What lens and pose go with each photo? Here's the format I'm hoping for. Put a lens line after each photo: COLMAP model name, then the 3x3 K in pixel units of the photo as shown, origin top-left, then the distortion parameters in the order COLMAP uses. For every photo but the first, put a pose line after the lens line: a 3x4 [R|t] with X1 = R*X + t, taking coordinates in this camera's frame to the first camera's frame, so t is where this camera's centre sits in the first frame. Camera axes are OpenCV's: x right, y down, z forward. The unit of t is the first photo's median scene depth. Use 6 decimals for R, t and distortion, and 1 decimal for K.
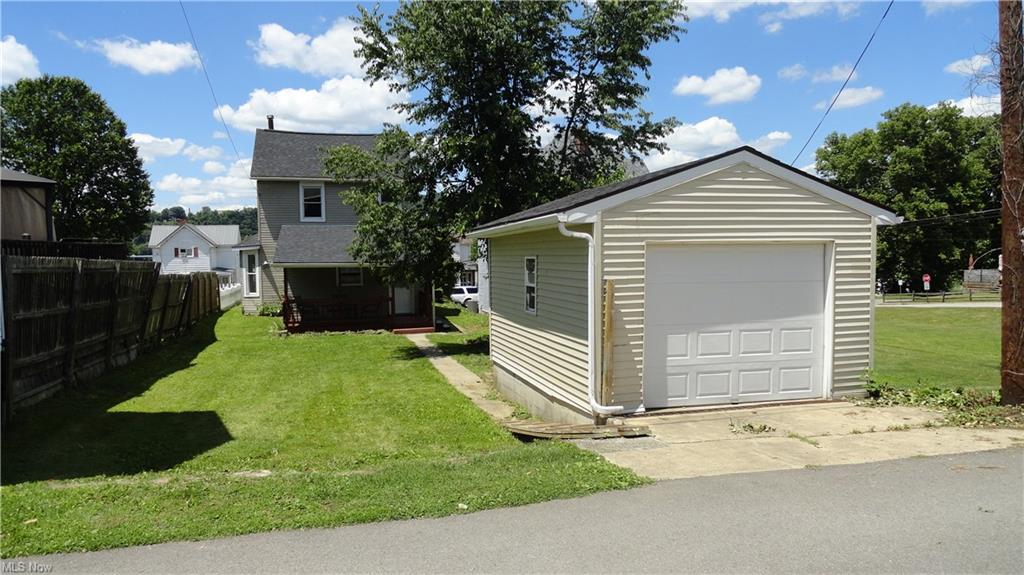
lens RADIAL K [[704.8, 0, 516.1], [0, 704.8, 289.4], [0, 0, 1]] dist [-0.005543, 0.007580]
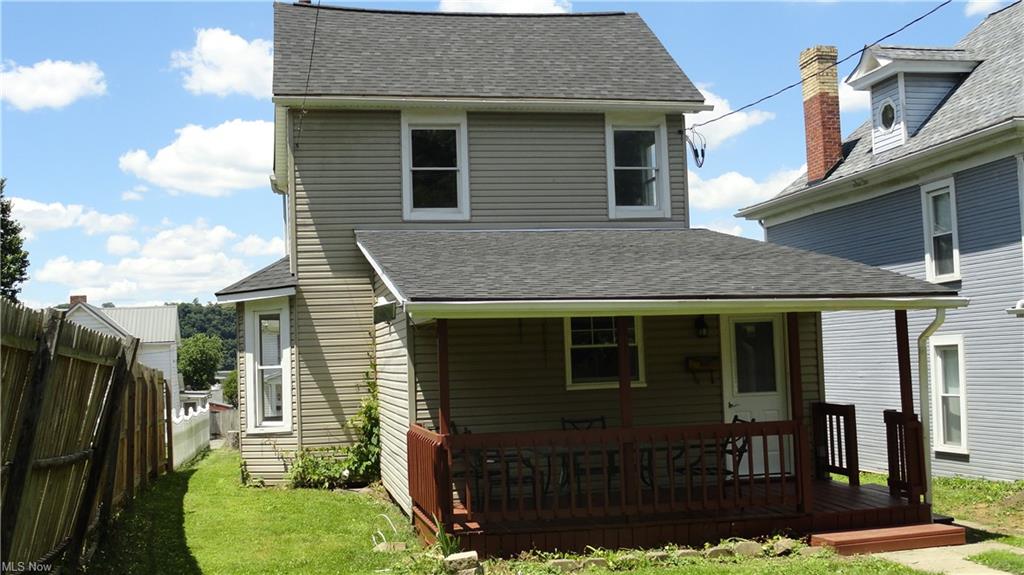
lens RADIAL K [[1116.6, 0, 509.7], [0, 1116.6, 287.2], [0, 0, 1]] dist [-0.019667, 0.000000]
pose [[0.997409, -0.028484, -0.066053, -0.071445], [0.020245, 0.992298, -0.122207, 0.002913], [0.069025, 0.120553, 0.990304, 0.146713]]
